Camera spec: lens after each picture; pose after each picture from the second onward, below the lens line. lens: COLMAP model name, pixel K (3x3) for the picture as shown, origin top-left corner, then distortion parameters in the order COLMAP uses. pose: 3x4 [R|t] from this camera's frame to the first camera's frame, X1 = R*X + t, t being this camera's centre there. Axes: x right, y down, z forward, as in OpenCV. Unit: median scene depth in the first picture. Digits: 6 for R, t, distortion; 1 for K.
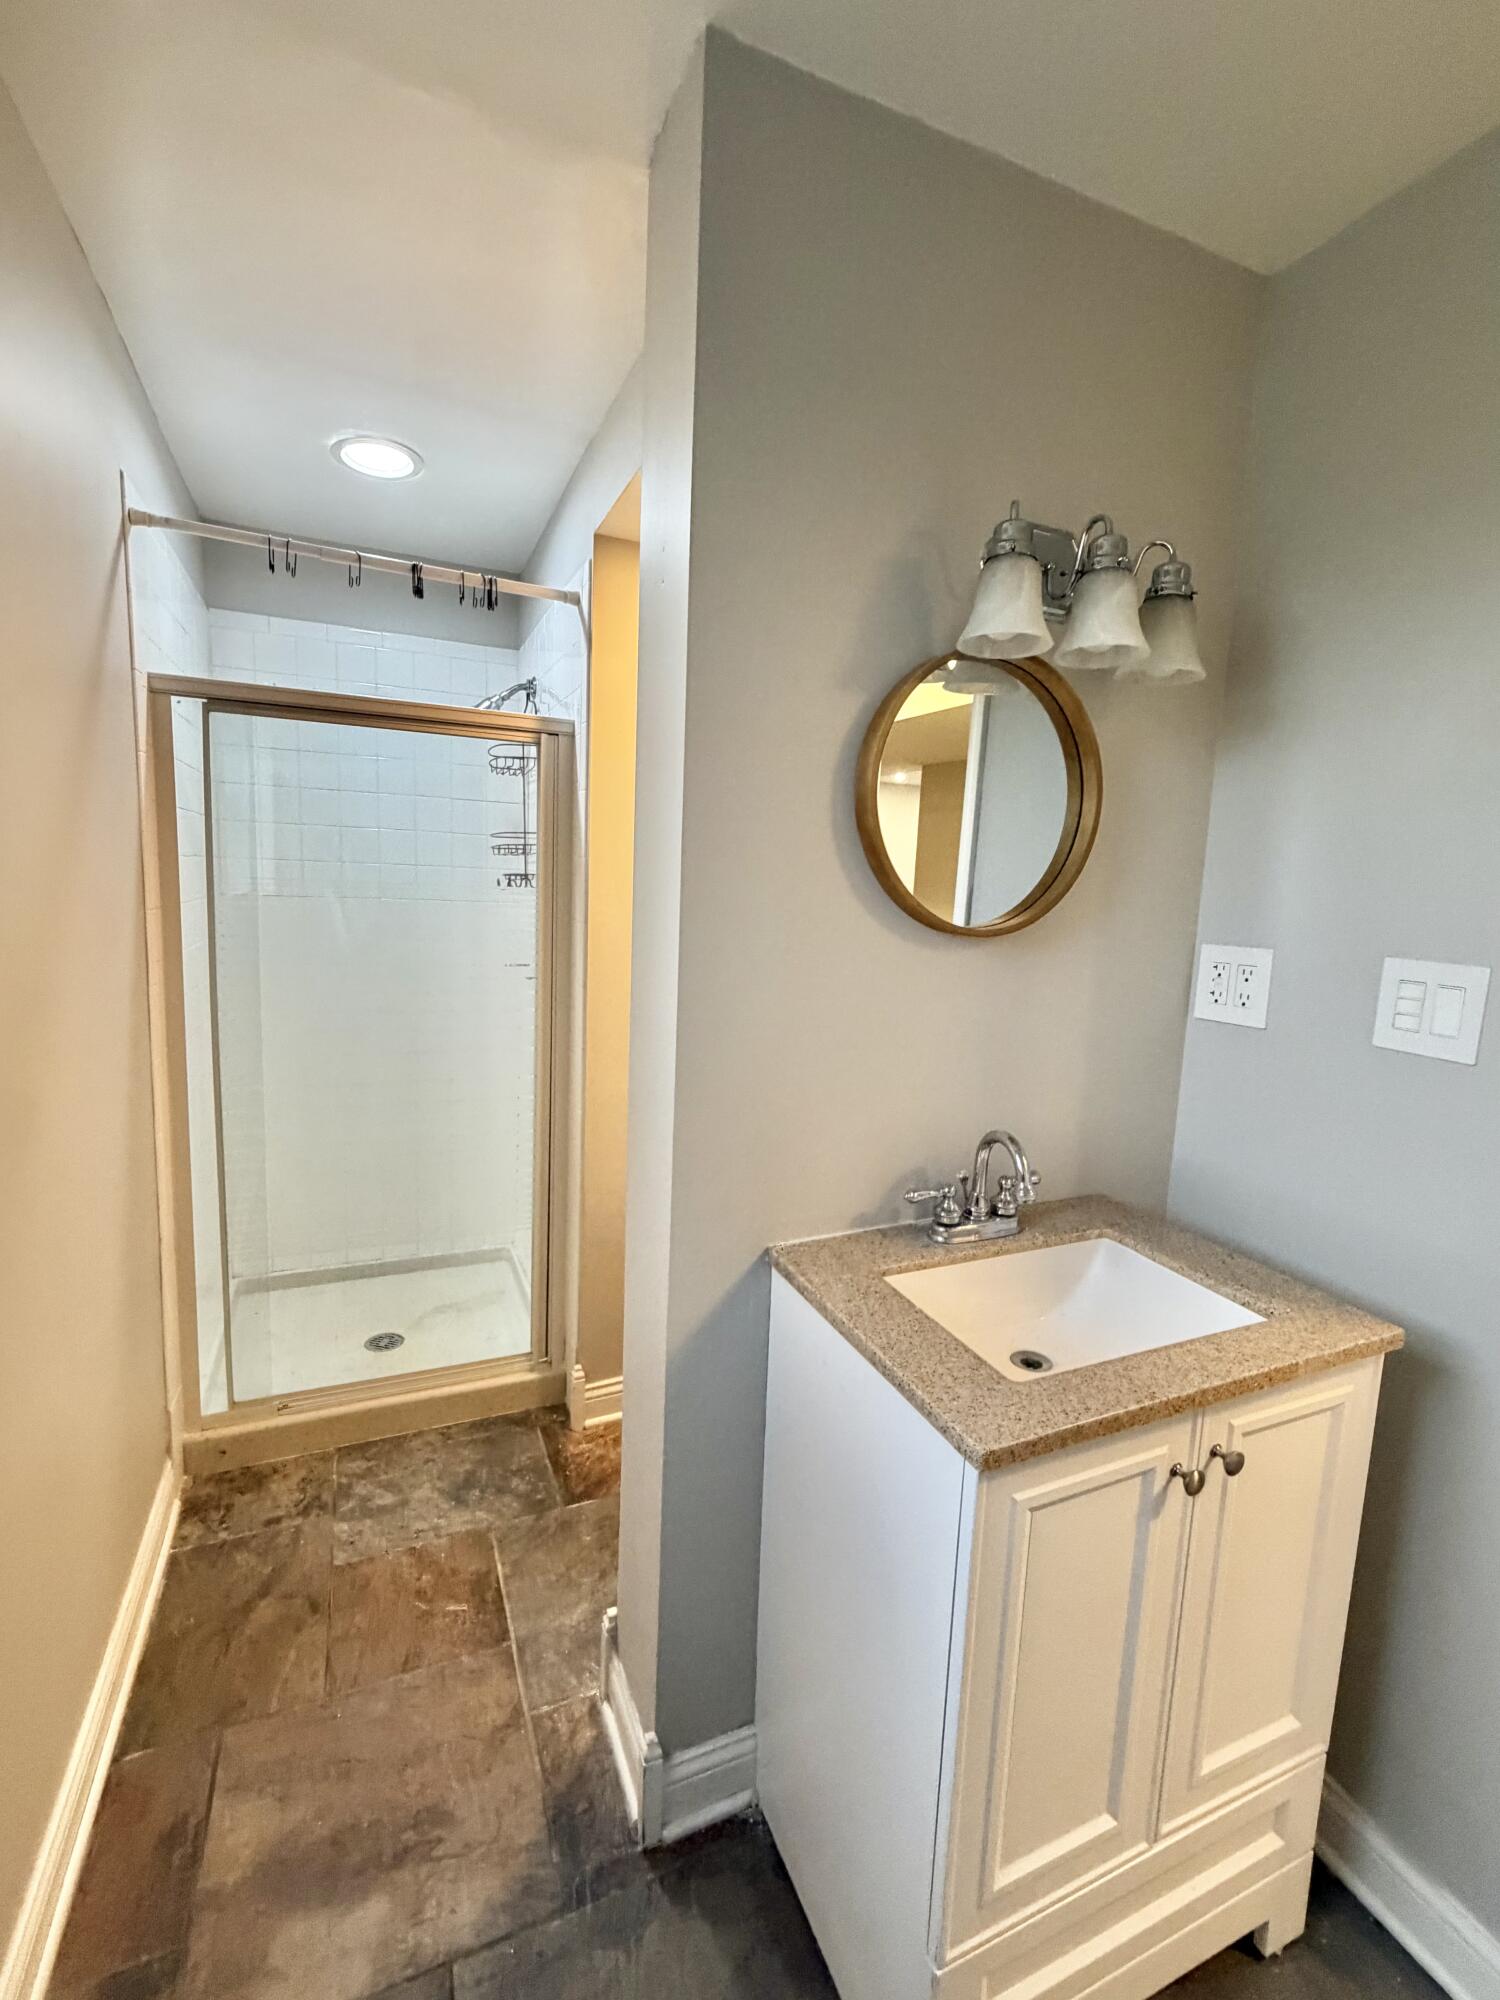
lens RADIAL K [[862.8, 0, 743.0], [0, 862.8, 997.3], [0, 0, 1]] dist [0.001024, 0.000203]
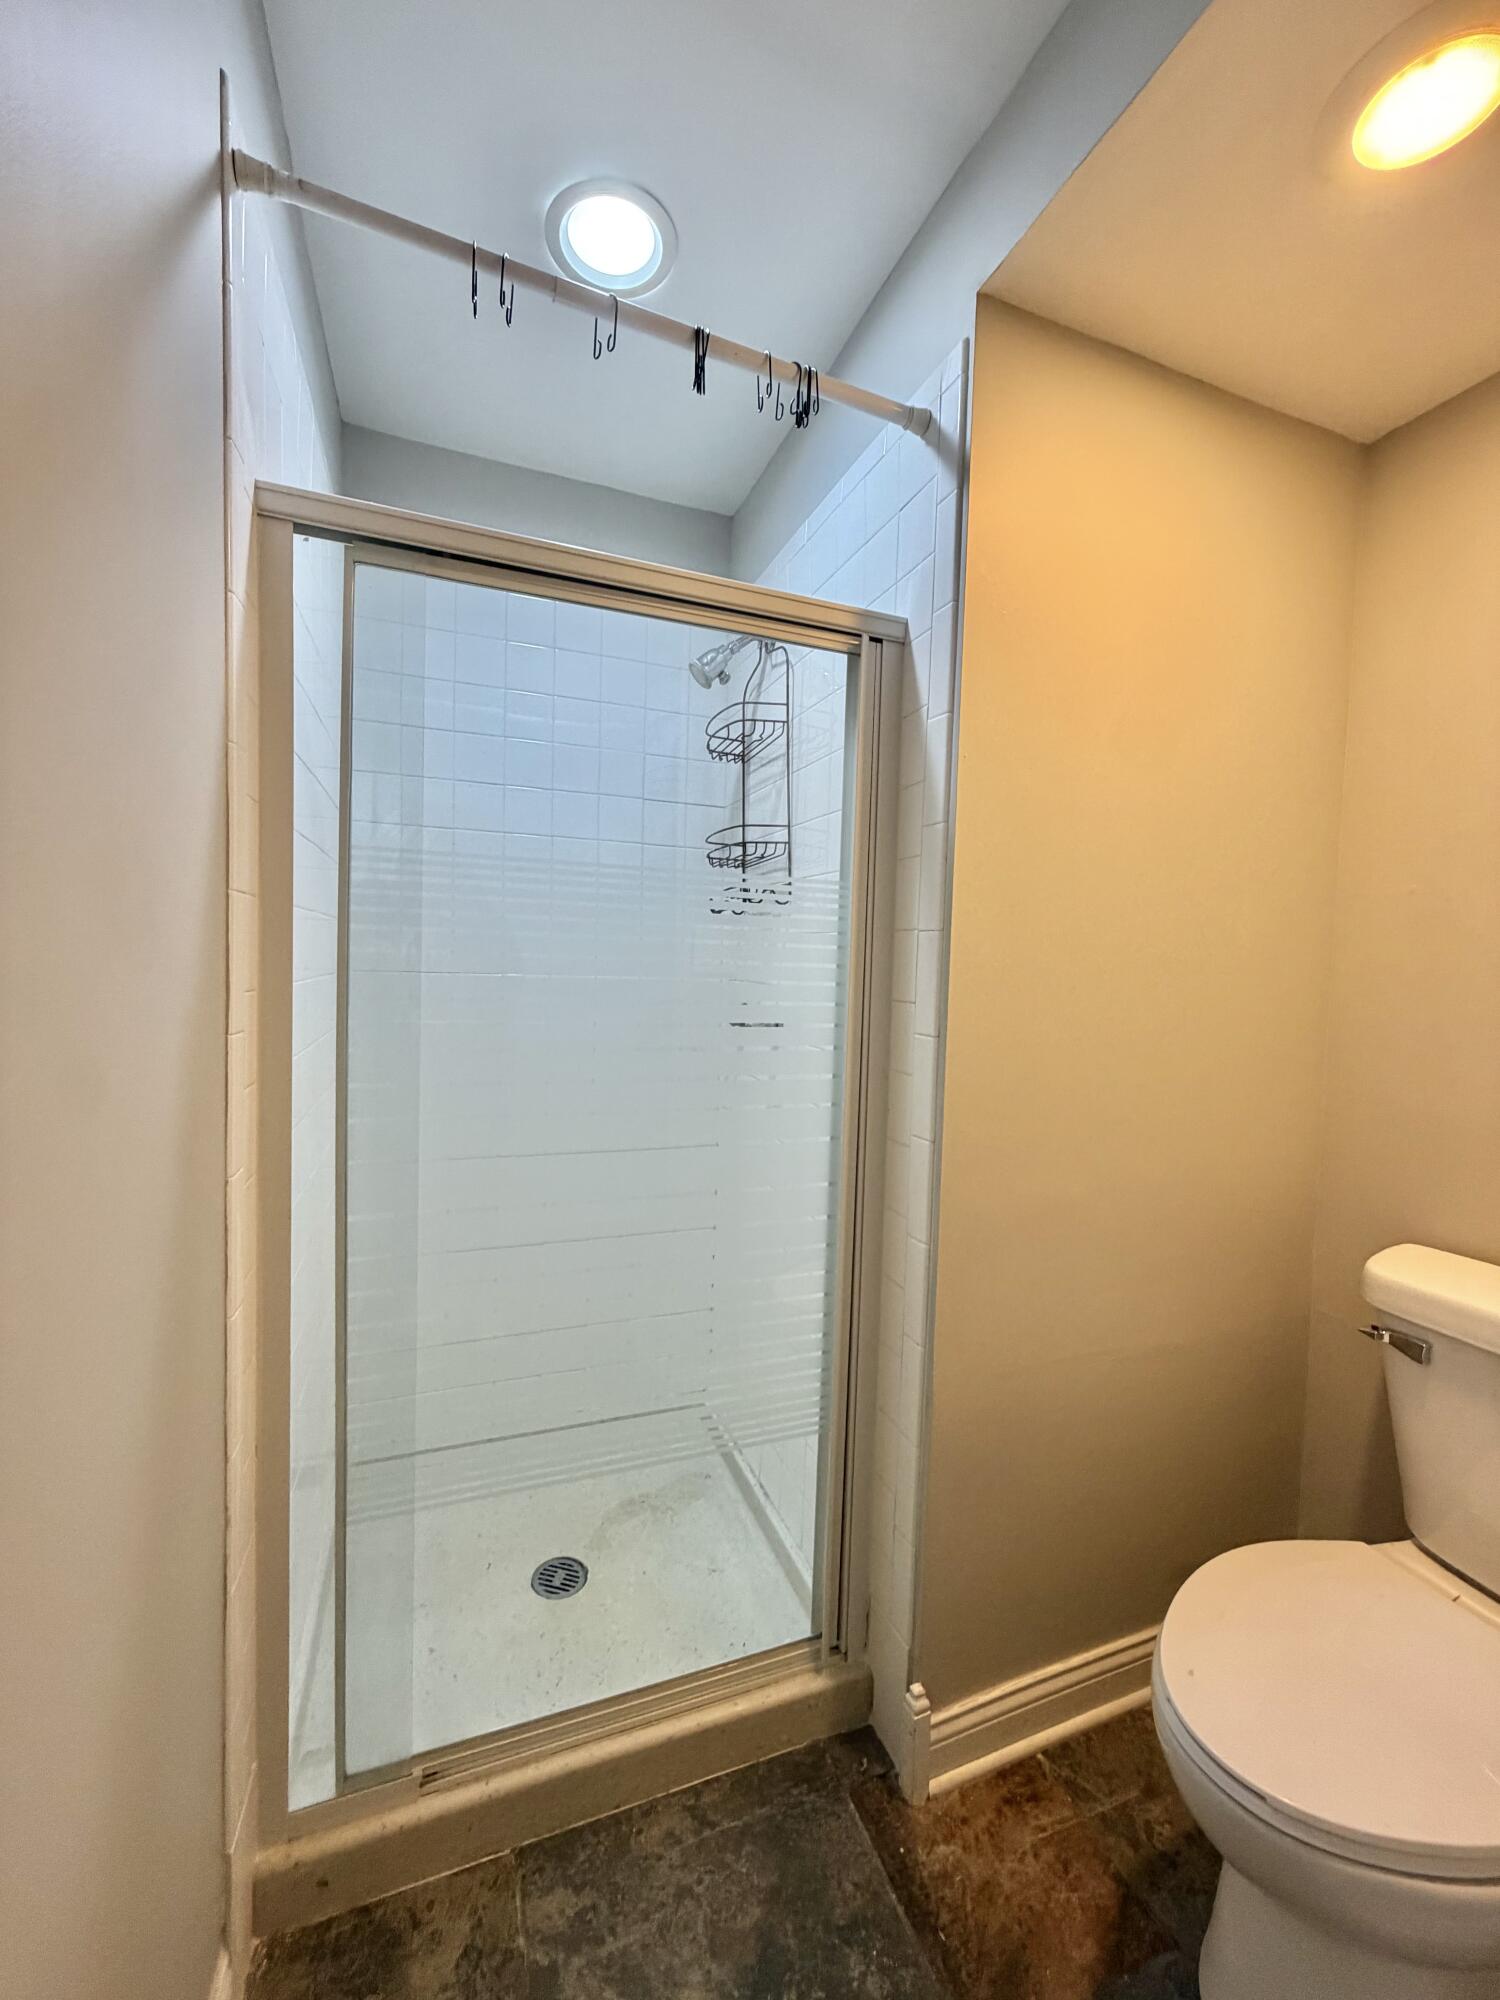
lens RADIAL K [[797.4, 0, 757.6], [0, 797.4, 1000.2], [0, 0, 1]] dist [-0.000138, 0.000487]
pose [[0.999040, -0.007549, -0.043158, -0.291932], [0.004000, 0.996646, -0.081736, 0.006698], [0.043631, 0.081485, 0.995719, 0.447484]]
